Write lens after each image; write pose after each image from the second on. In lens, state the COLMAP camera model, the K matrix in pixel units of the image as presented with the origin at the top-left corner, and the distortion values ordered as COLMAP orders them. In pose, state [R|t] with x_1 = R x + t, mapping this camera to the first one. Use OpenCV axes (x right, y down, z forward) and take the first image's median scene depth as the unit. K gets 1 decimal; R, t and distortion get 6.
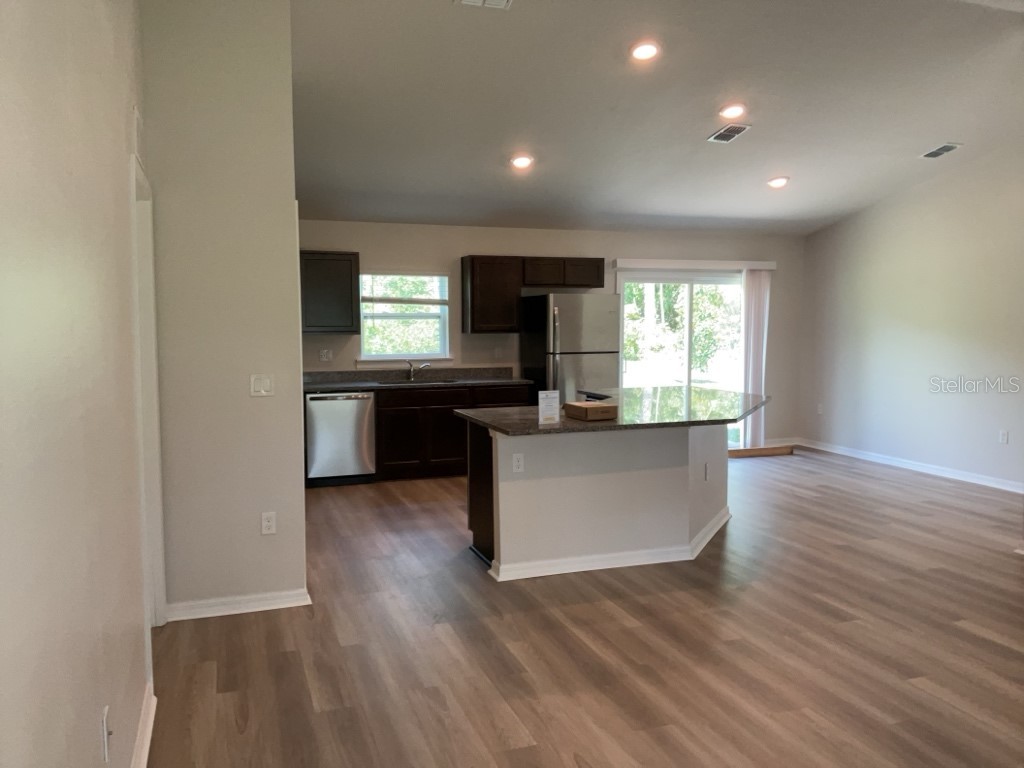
lens RADIAL K [[806.9, 0, 507.8], [0, 806.9, 374.4], [0, 0, 1]] dist [0.069019, -0.124182]
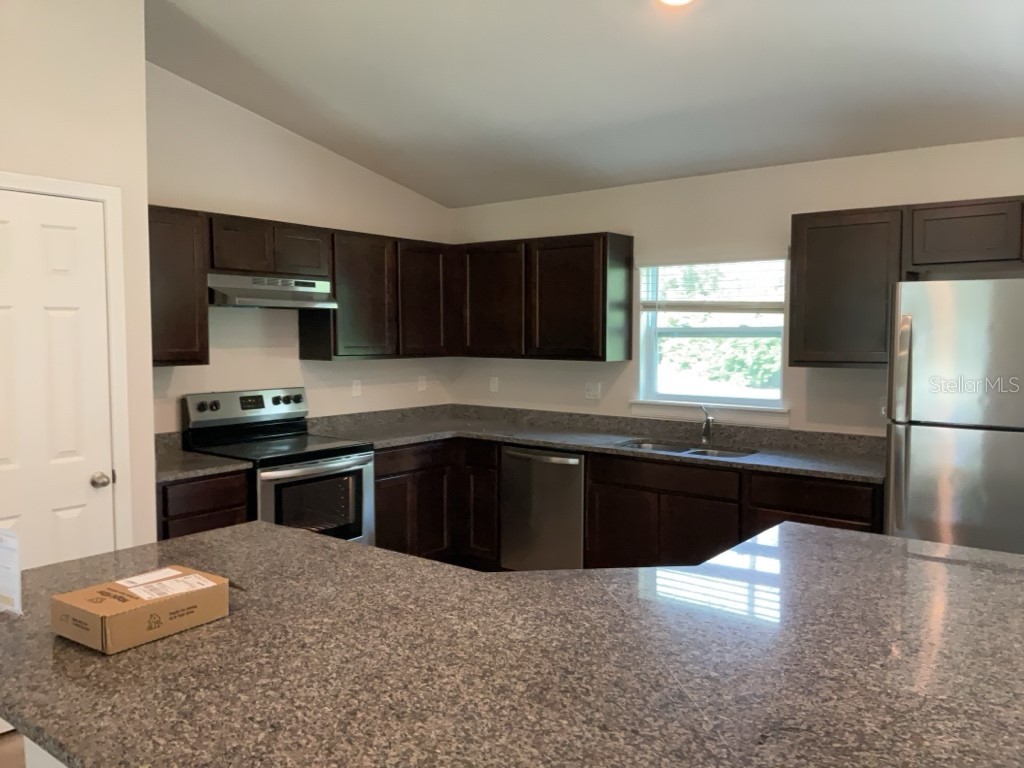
lens RADIAL K [[806.9, 0, 509.4], [0, 806.9, 375.7], [0, 0, 1]] dist [0.069019, -0.124182]
pose [[0.535976, 0.049199, -0.842798, 0.301788], [-0.059069, 0.998039, 0.020697, -0.045687], [0.842164, 0.038690, 0.537832, 0.578372]]
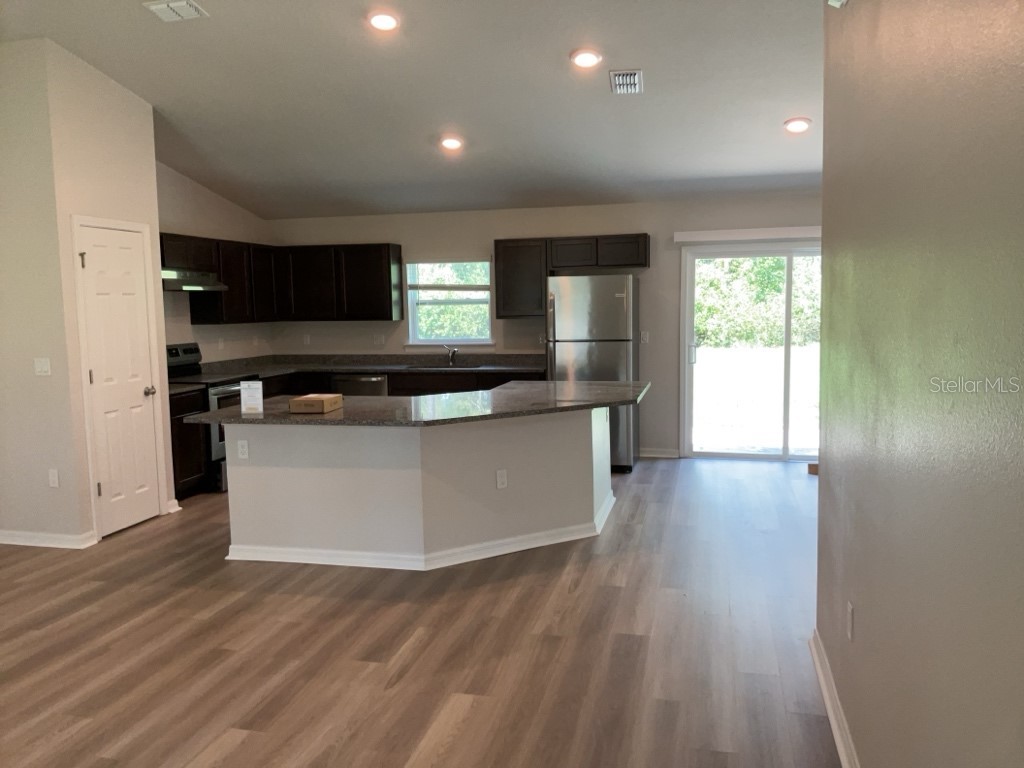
lens RADIAL K [[806.9, 0, 513.9], [0, 806.9, 374.1], [0, 0, 1]] dist [0.069019, -0.124182]
pose [[0.837363, 0.036106, -0.545453, 0.520458], [-0.020769, 0.999197, 0.034256, -0.018290], [0.546252, -0.017356, 0.837441, 0.187284]]
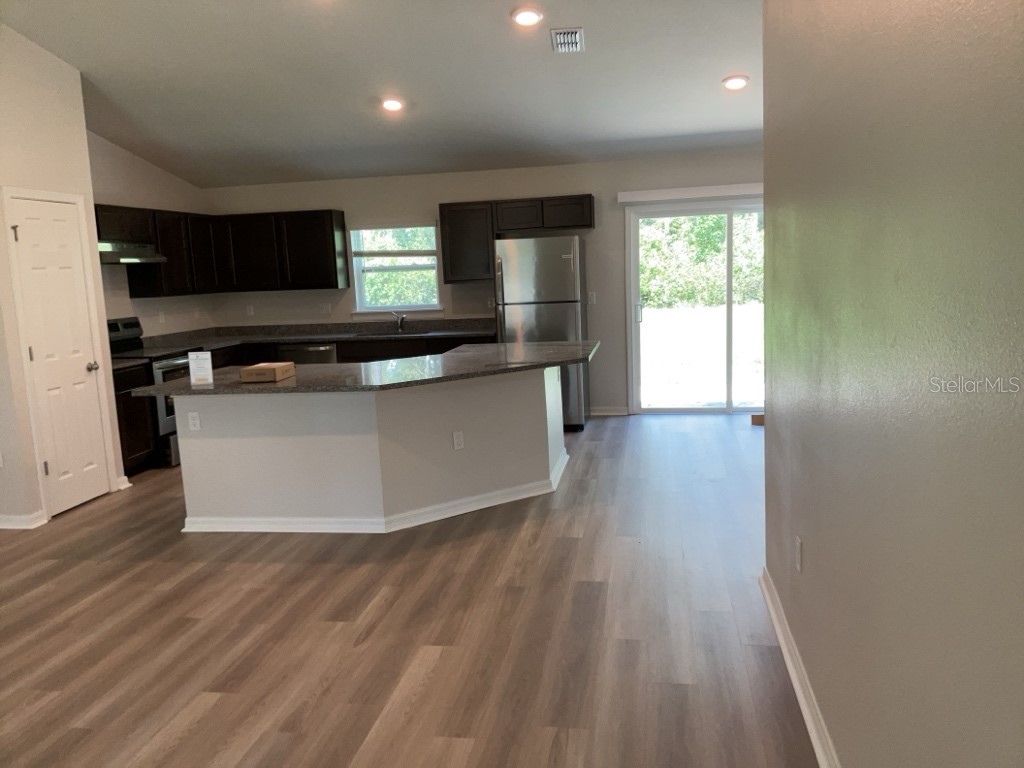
lens RADIAL K [[806.9, 0, 511.9], [0, 806.9, 374.8], [0, 0, 1]] dist [0.069019, -0.124182]
pose [[0.871815, 0.028046, -0.489031, 0.519286], [0.009952, 0.997139, 0.074928, -0.013884], [0.489733, -0.070190, 0.869042, 0.178898]]
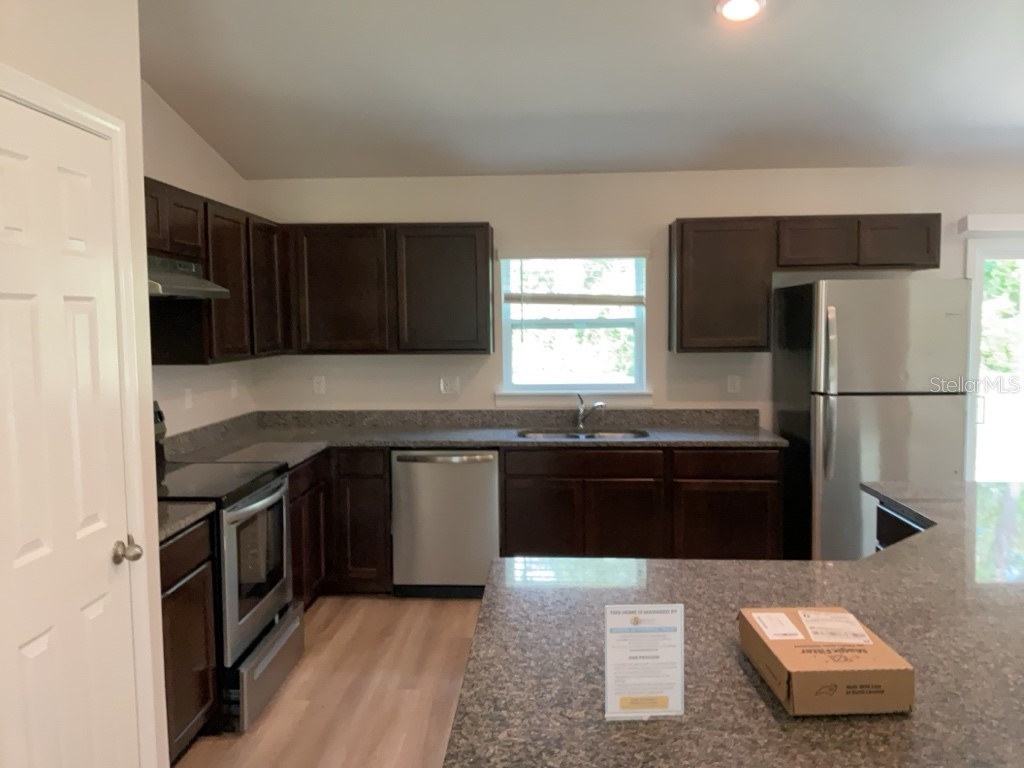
lens RADIAL K [[806.9, 0, 510.4], [0, 806.9, 376.6], [0, 0, 1]] dist [0.069019, -0.124182]
pose [[0.924353, 0.020044, -0.381012, 0.067571], [-0.018303, 0.999799, 0.008193, -0.036811], [0.381100, -0.000600, 0.924534, 0.416646]]
